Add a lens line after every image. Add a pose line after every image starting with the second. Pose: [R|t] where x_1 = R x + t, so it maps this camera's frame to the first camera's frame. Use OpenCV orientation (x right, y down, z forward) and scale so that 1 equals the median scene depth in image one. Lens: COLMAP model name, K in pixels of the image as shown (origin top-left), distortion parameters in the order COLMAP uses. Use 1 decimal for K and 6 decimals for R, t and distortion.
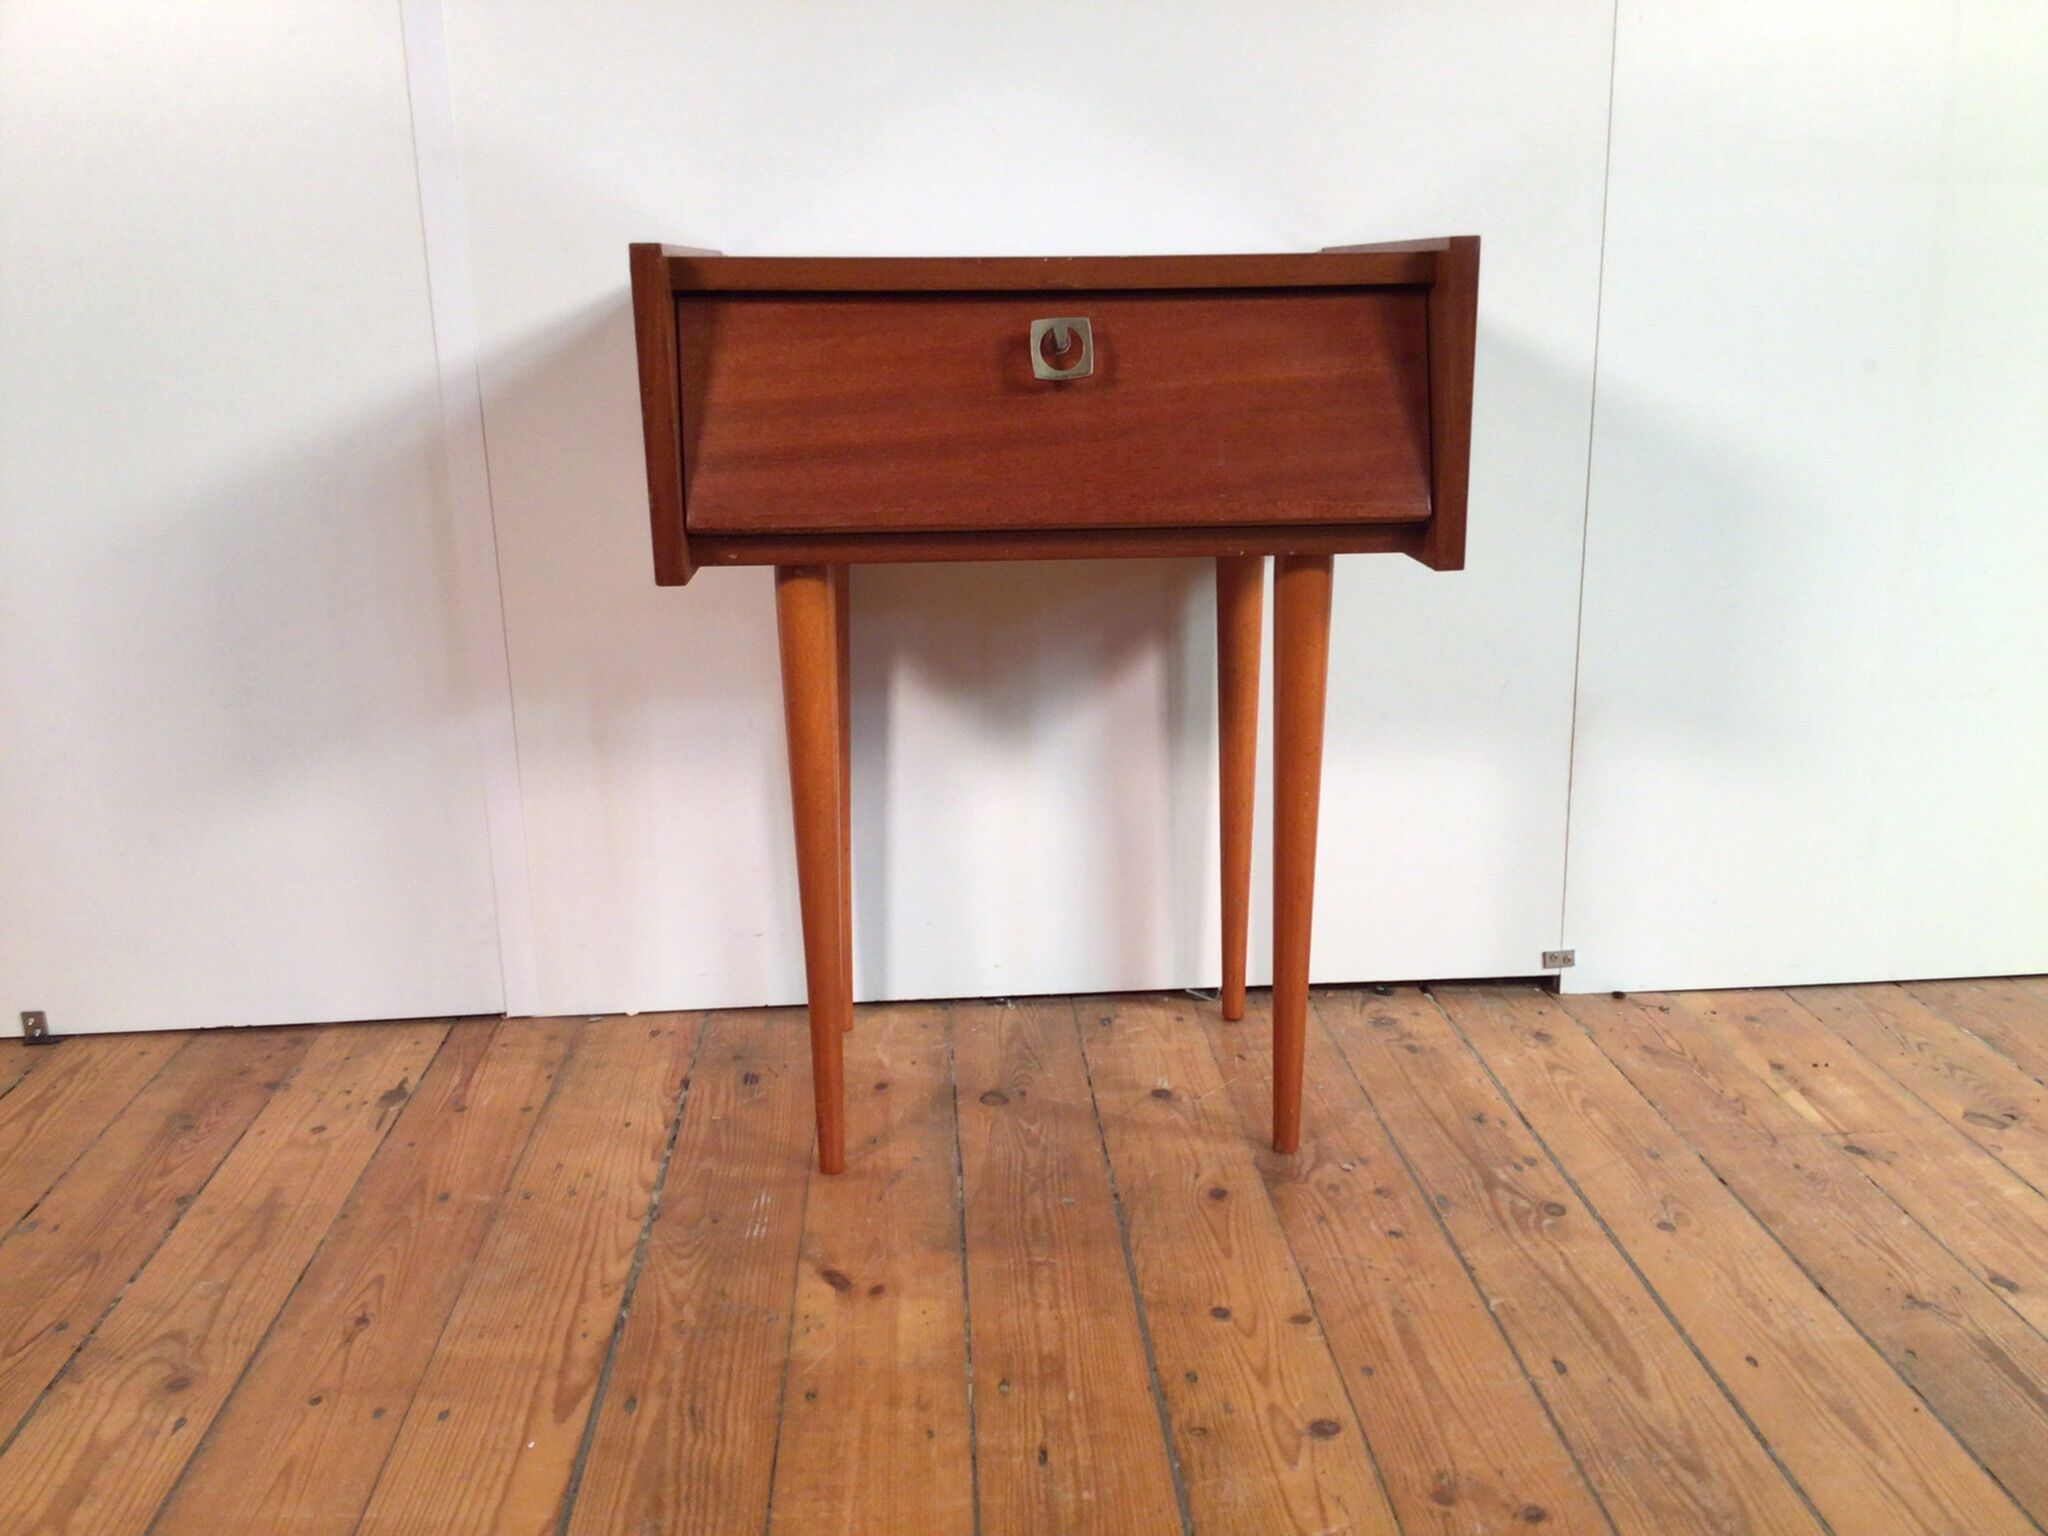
lens RADIAL K [[1830.0, 0, 1054.1], [0, 1830.0, 763.8], [0, 0, 1]] dist [0.137017, -0.262440]
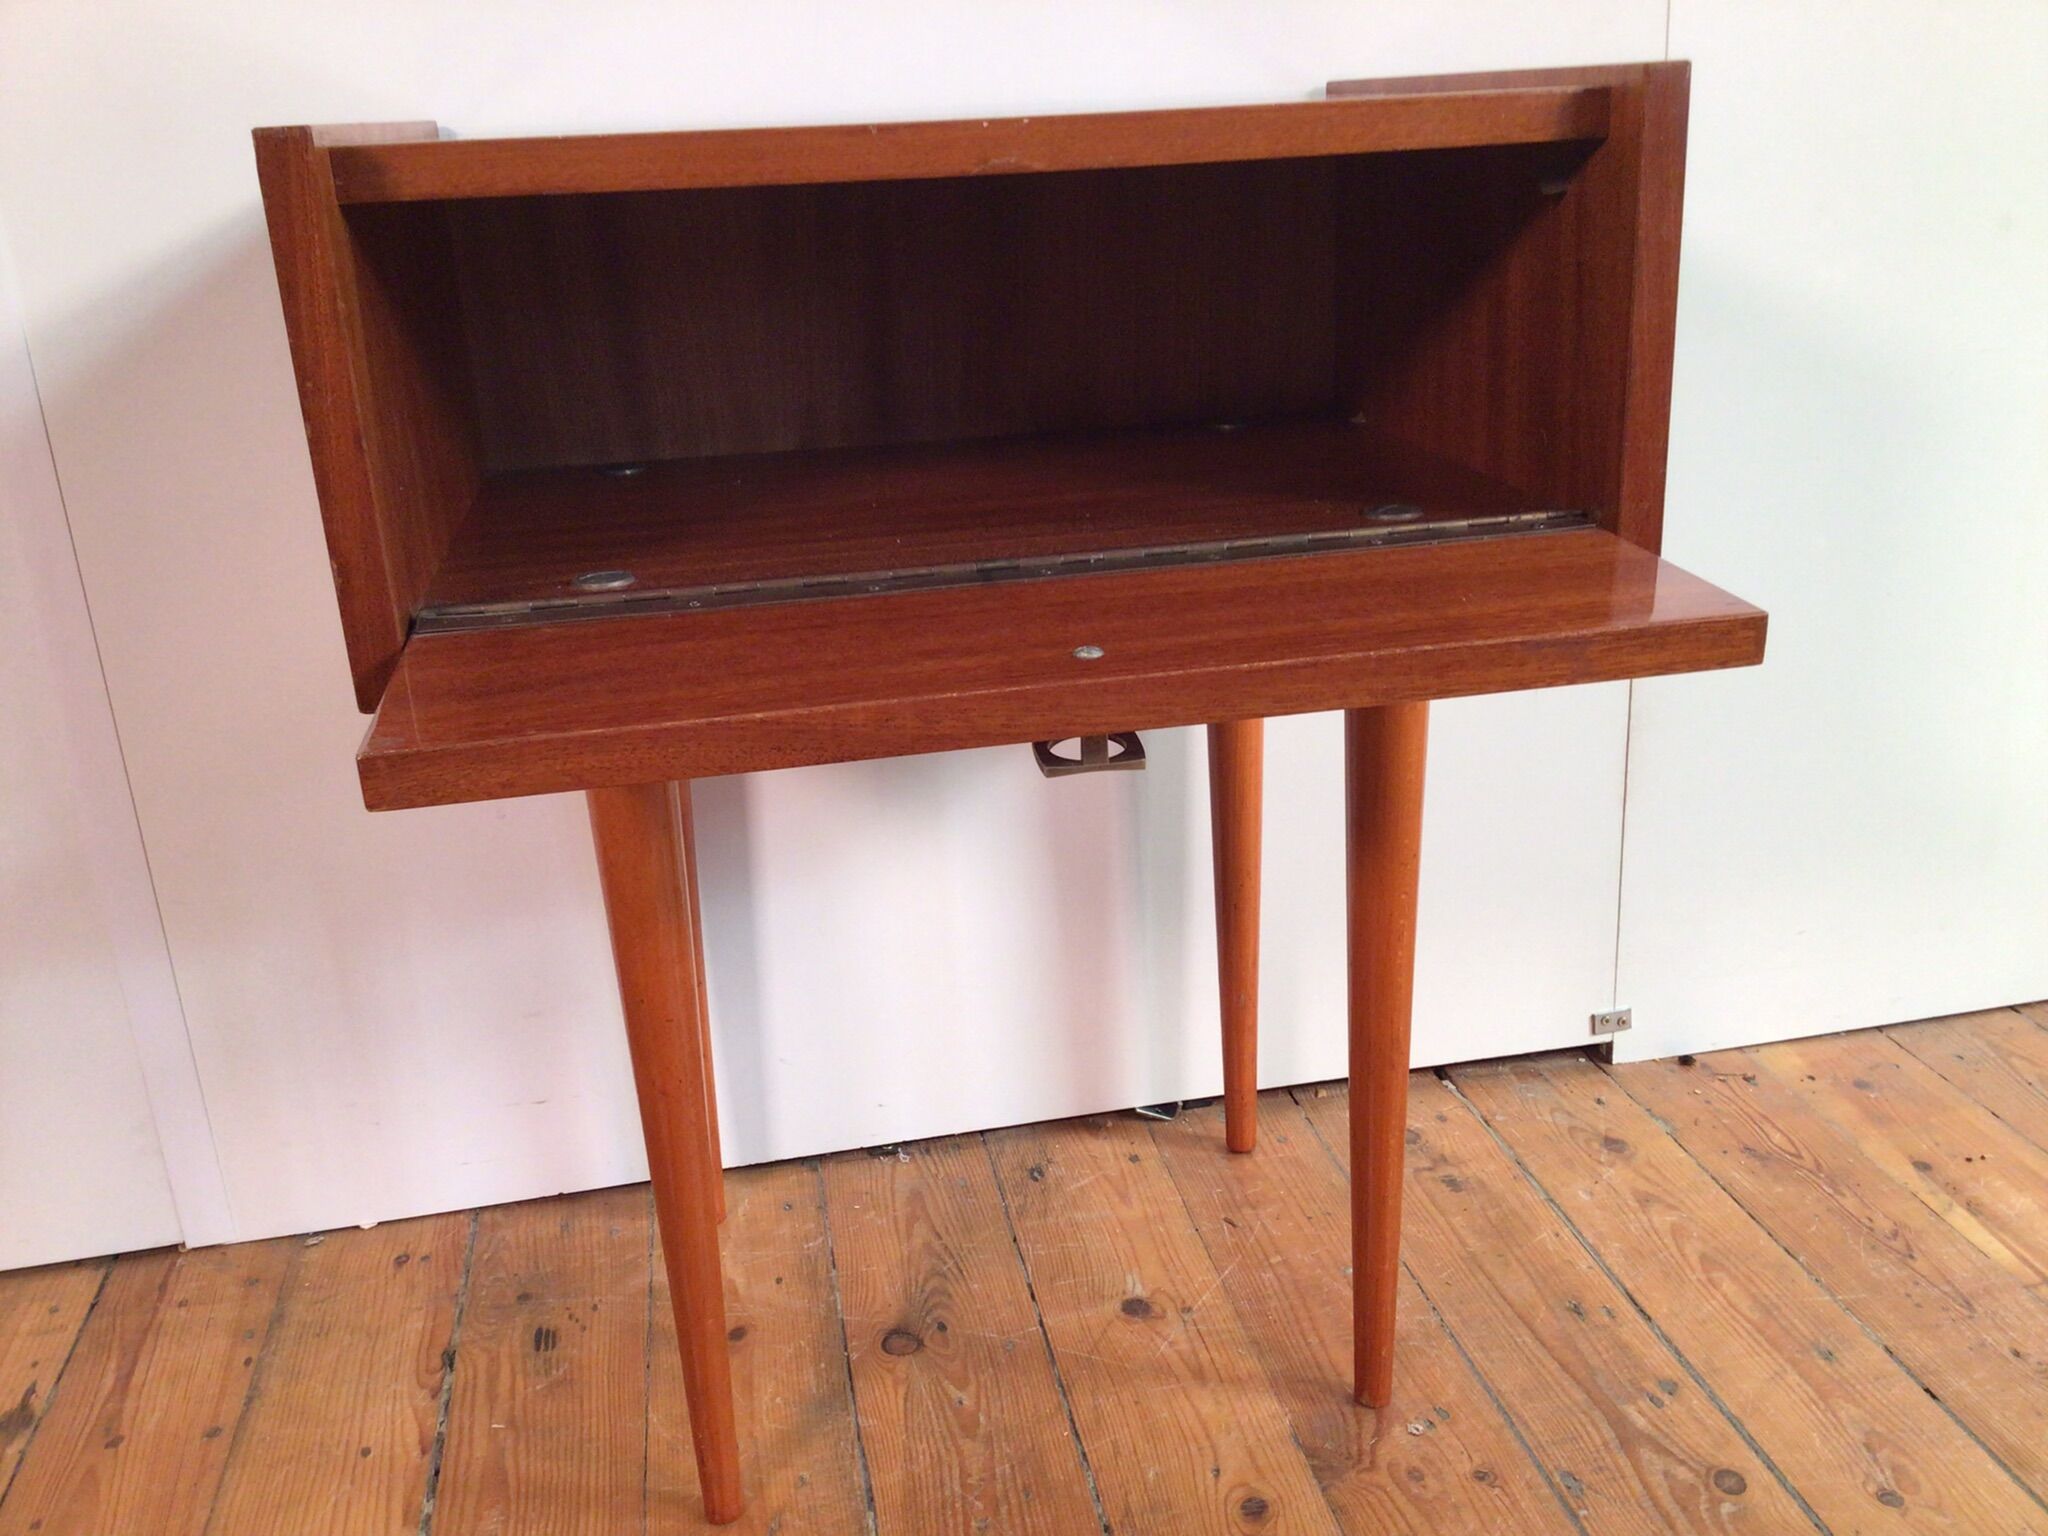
lens RADIAL K [[1844.9, 0, 1054.8], [0, 1844.9, 770.9], [0, 0, 1]] dist [0.128968, -0.268705]
pose [[0.991897, -0.074775, 0.102705, -0.035782], [0.065665, 0.993830, 0.089390, -0.106779], [-0.108755, -0.081922, 0.990687, 0.347426]]
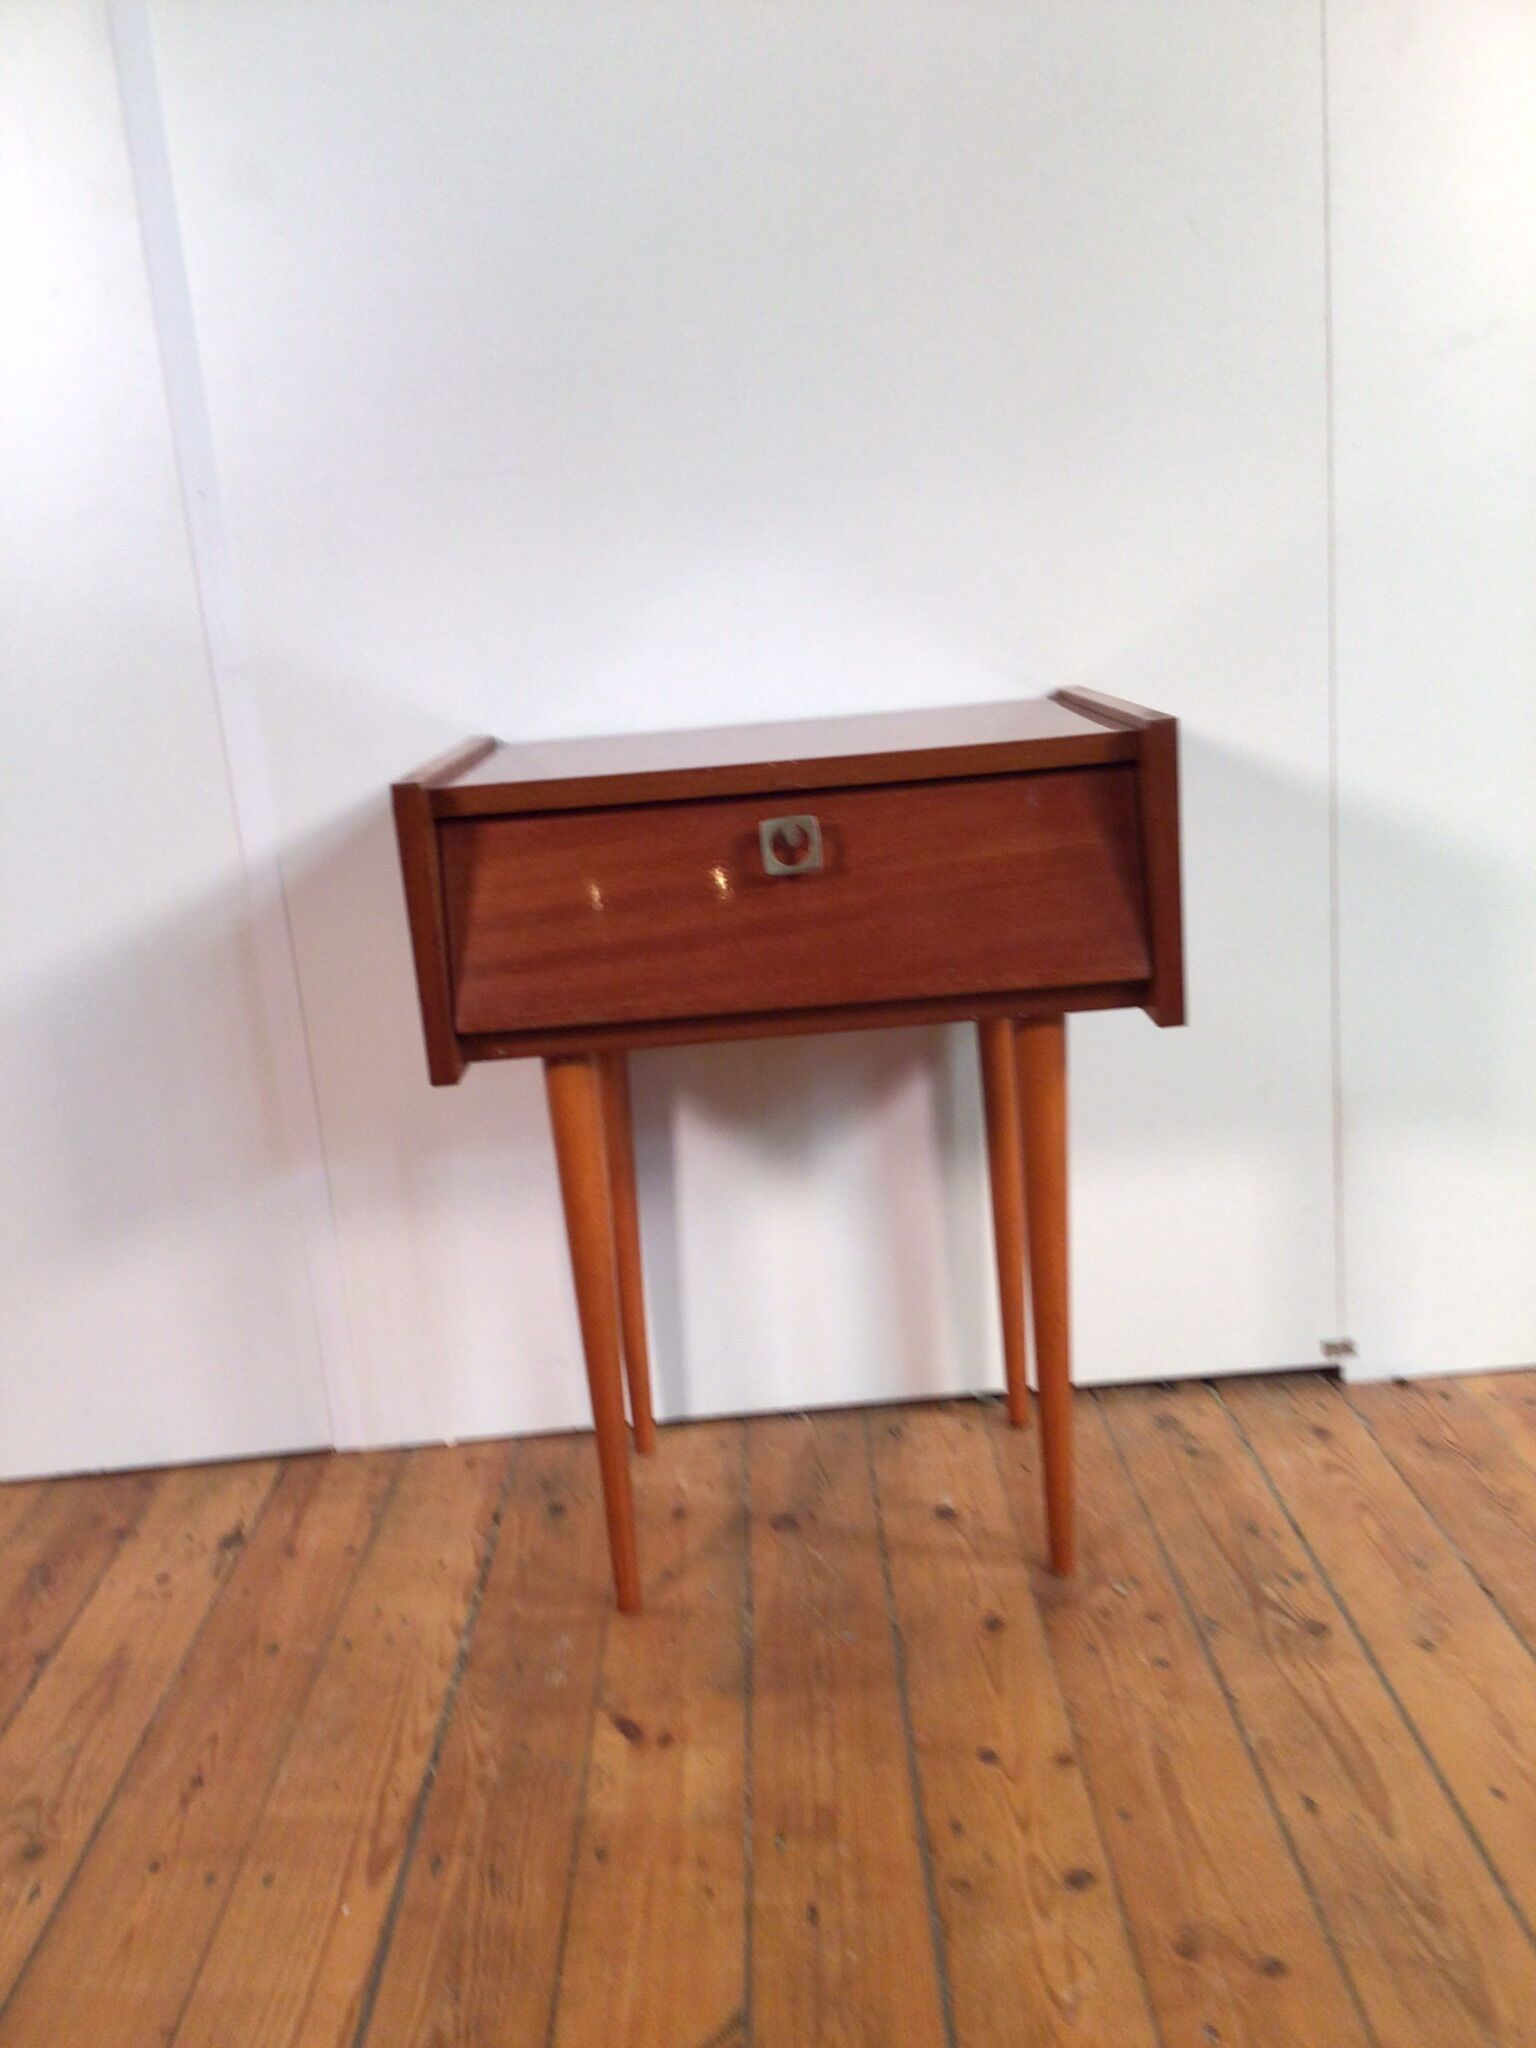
lens RADIAL K [[1828.3, 0, 784.3], [0, 1828.3, 1020.6], [0, 0, 1]] dist [0.095242, -0.166199]
pose [[0.995850, -0.056264, -0.071534, 0.065745], [0.055084, 0.998313, -0.018366, -0.096520], [0.072446, 0.014349, 0.997269, -0.056486]]
